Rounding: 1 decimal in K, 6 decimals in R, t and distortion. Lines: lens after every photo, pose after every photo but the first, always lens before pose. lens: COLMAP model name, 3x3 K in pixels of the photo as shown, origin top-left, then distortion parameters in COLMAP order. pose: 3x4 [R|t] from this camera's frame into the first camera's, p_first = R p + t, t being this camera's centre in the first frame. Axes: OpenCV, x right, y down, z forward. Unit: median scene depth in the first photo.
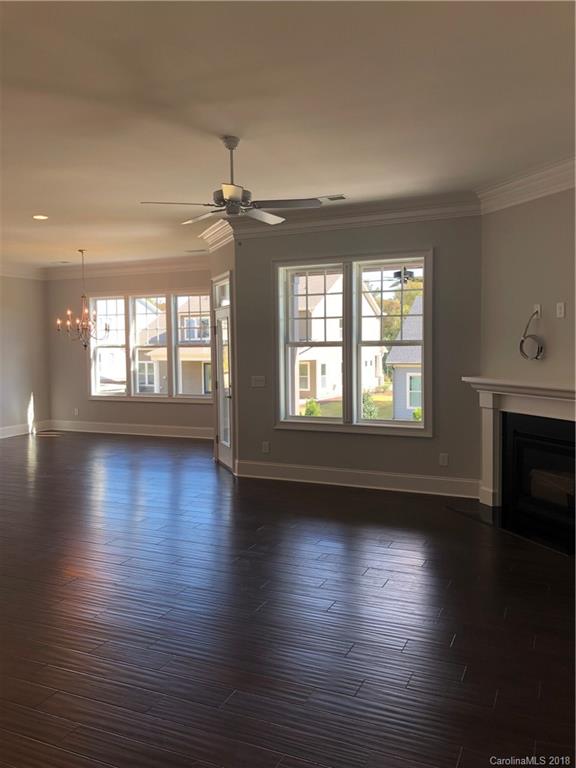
lens RADIAL K [[621.0, 0, 289.8], [0, 621.0, 381.8], [0, 0, 1]] dist [0.044474, -0.037900]
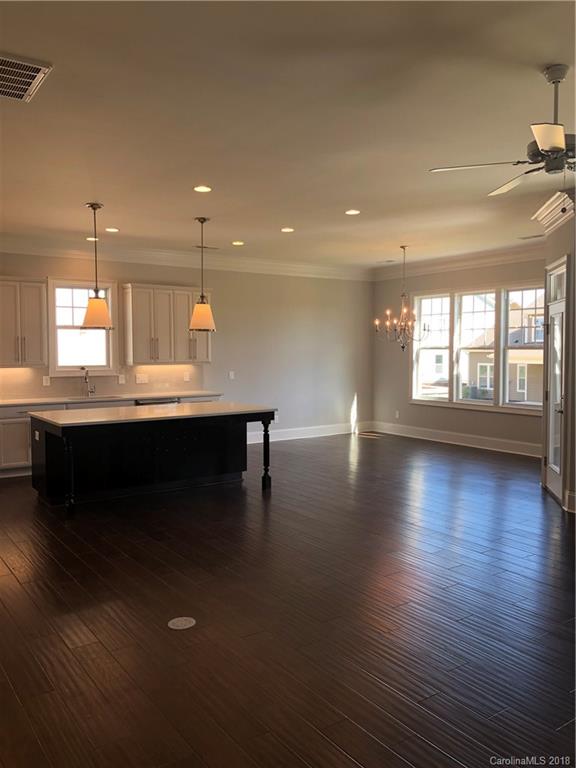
lens RADIAL K [[621.0, 0, 293.6], [0, 621.0, 378.6], [0, 0, 1]] dist [0.044474, -0.037900]
pose [[0.858137, 0.033971, -0.512296, 0.016896], [-0.037700, 0.999284, 0.003114, -0.006615], [0.512035, 0.016641, 0.858803, 0.106459]]
